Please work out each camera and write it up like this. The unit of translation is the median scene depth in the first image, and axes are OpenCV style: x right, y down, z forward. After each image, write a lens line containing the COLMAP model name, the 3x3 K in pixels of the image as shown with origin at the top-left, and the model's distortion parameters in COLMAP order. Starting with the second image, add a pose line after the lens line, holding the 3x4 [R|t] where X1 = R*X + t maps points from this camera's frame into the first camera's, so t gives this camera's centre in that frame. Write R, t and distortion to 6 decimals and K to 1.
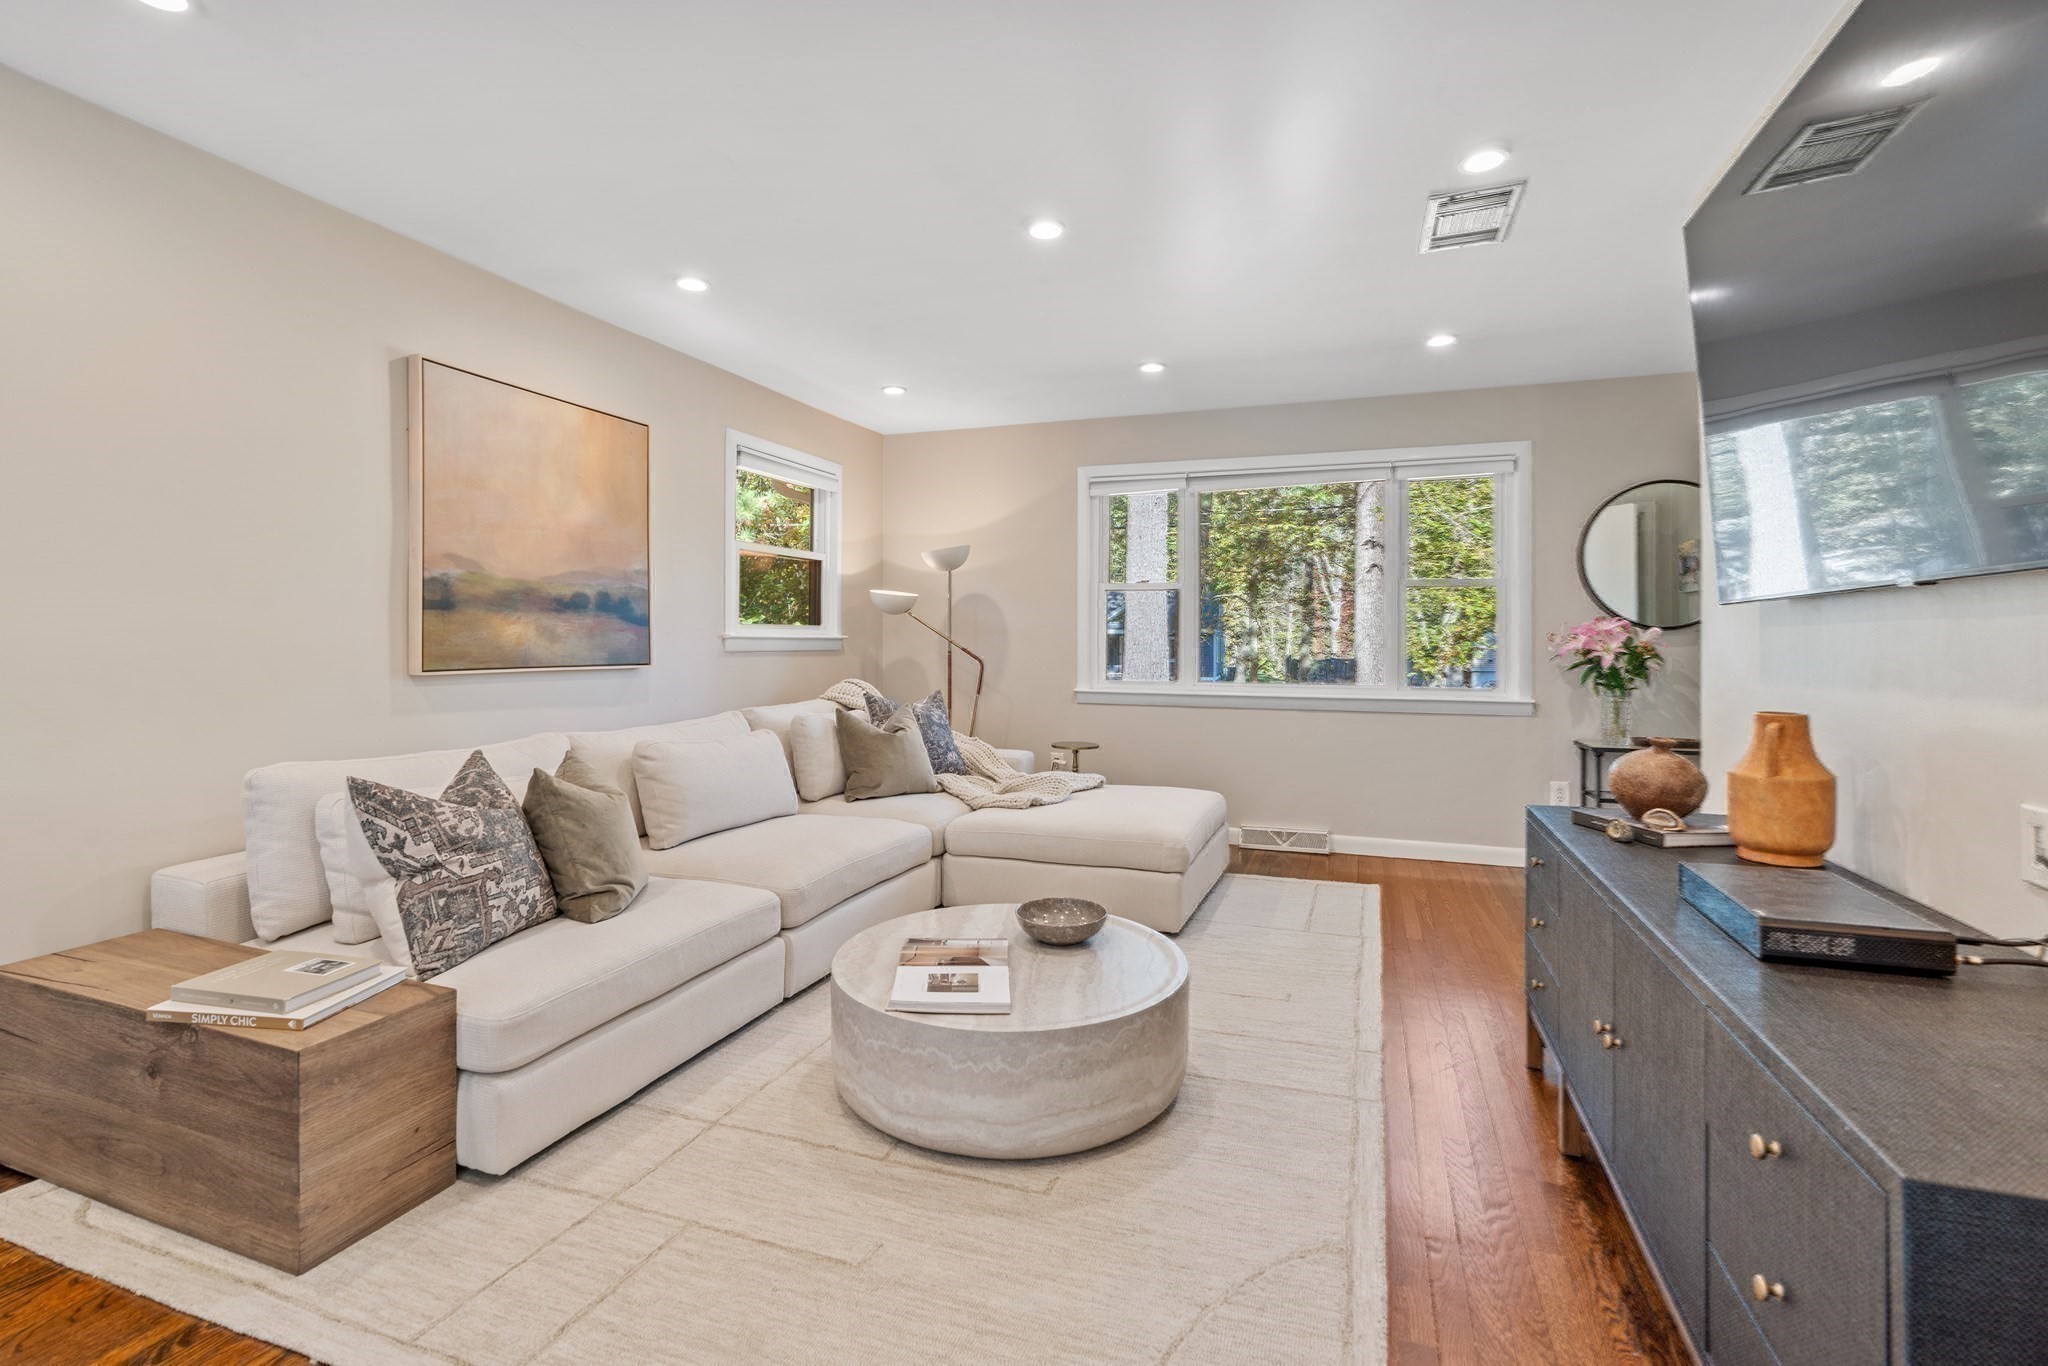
lens RADIAL K [[928.2, 0, 1032.4], [0, 928.2, 633.5], [0, 0, 1]] dist [-0.004625, 0.002592]
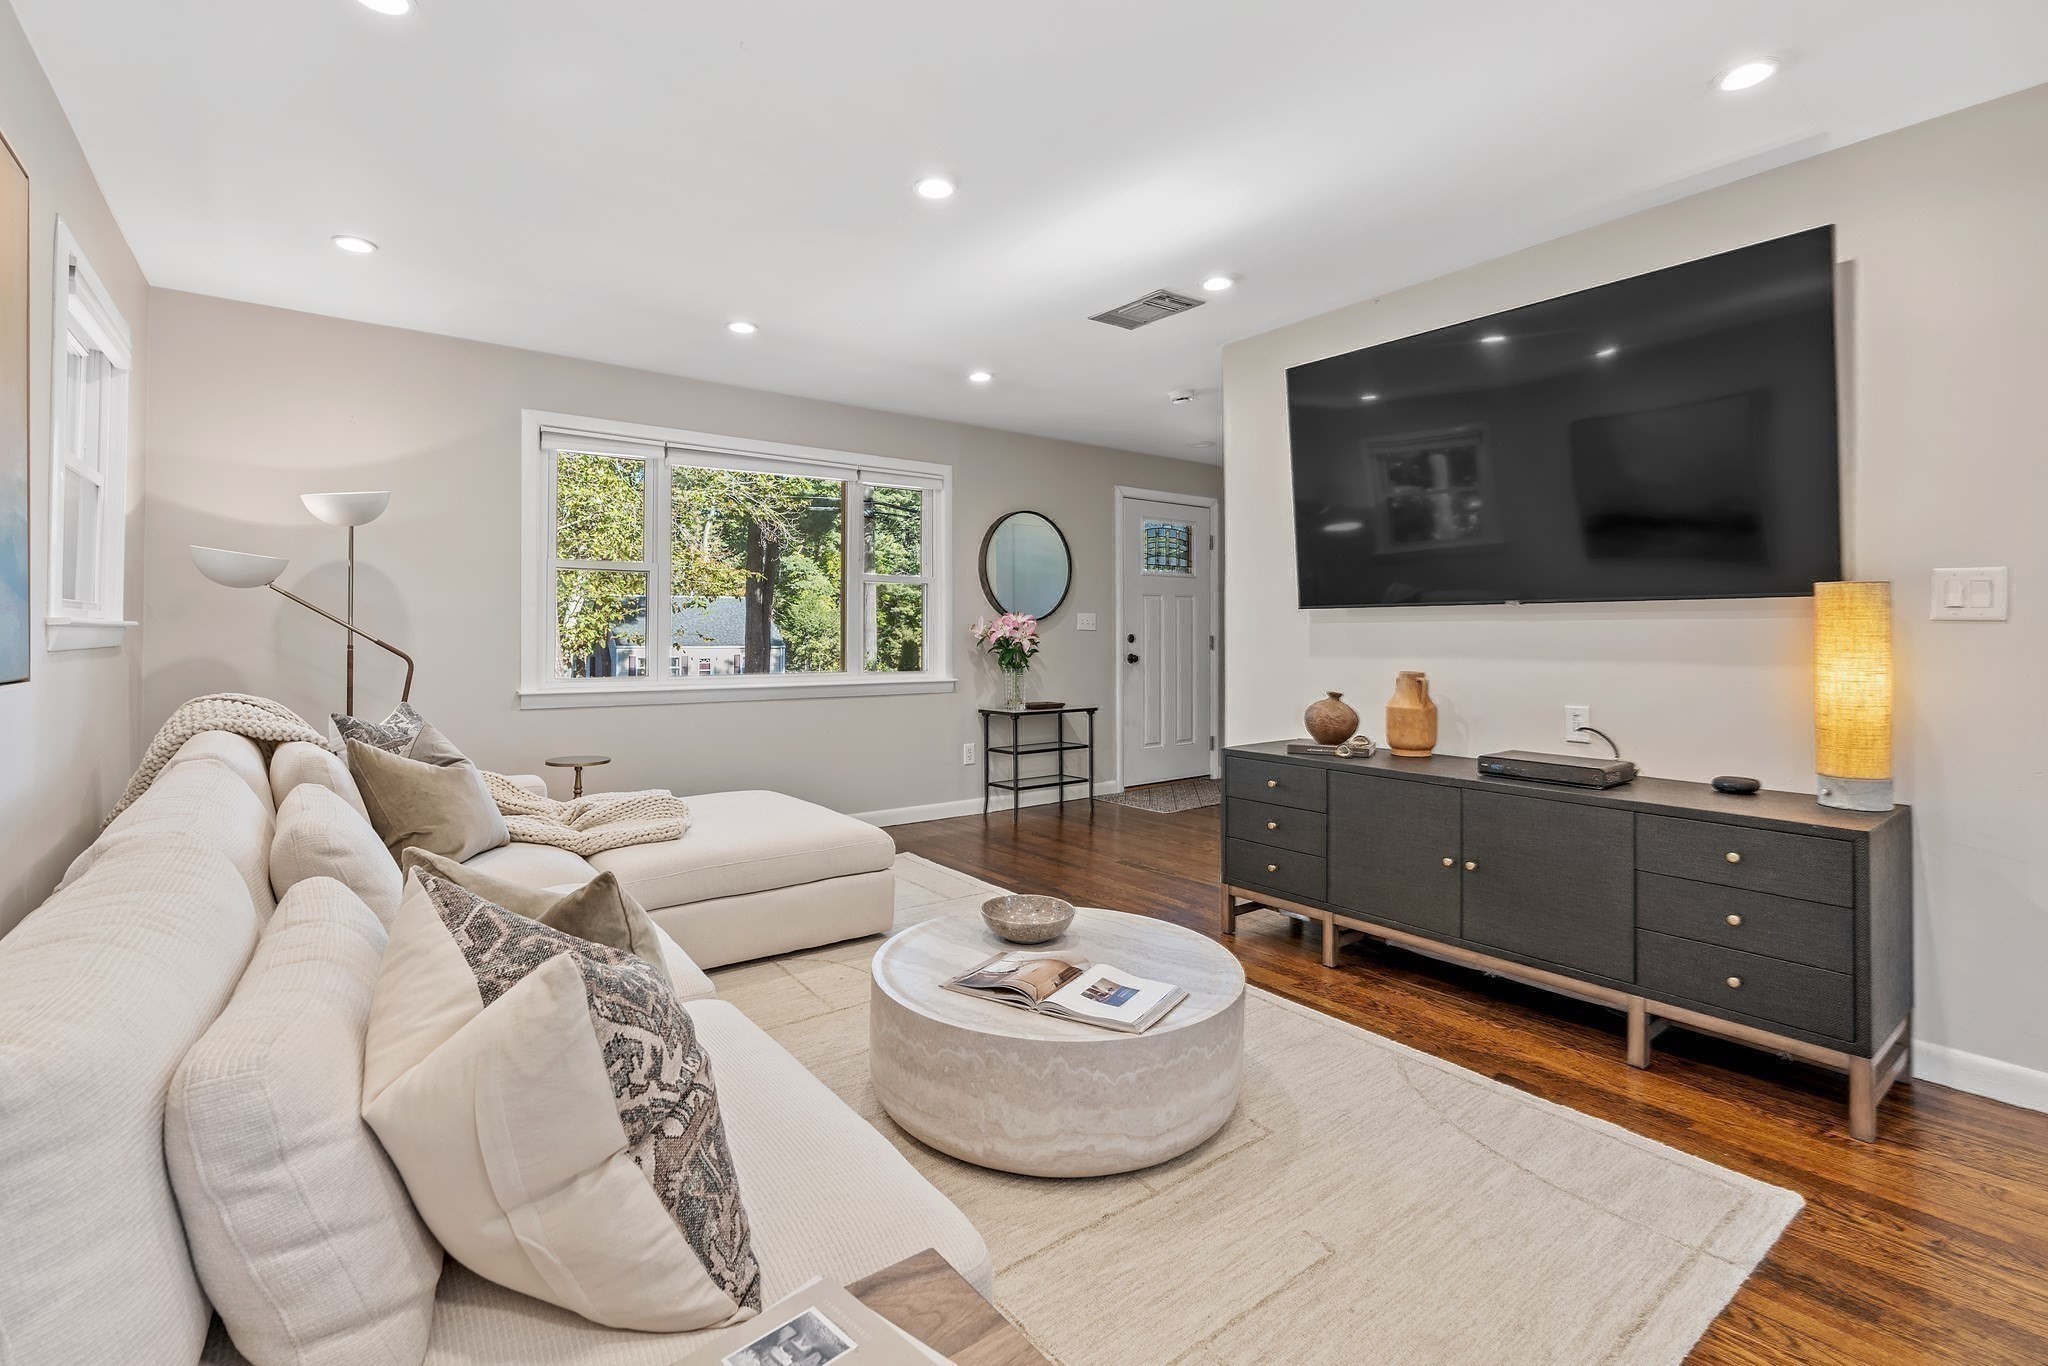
lens RADIAL K [[928.2, 0, 1002.9], [0, 928.2, 618.8], [0, 0, 1]] dist [-0.004625, 0.002592]
pose [[0.548174, 0.010645, 0.836297, -0.939822], [-0.008406, 0.999939, -0.007218, 0.001679], [-0.836322, -0.003073, 0.548230, 0.569795]]
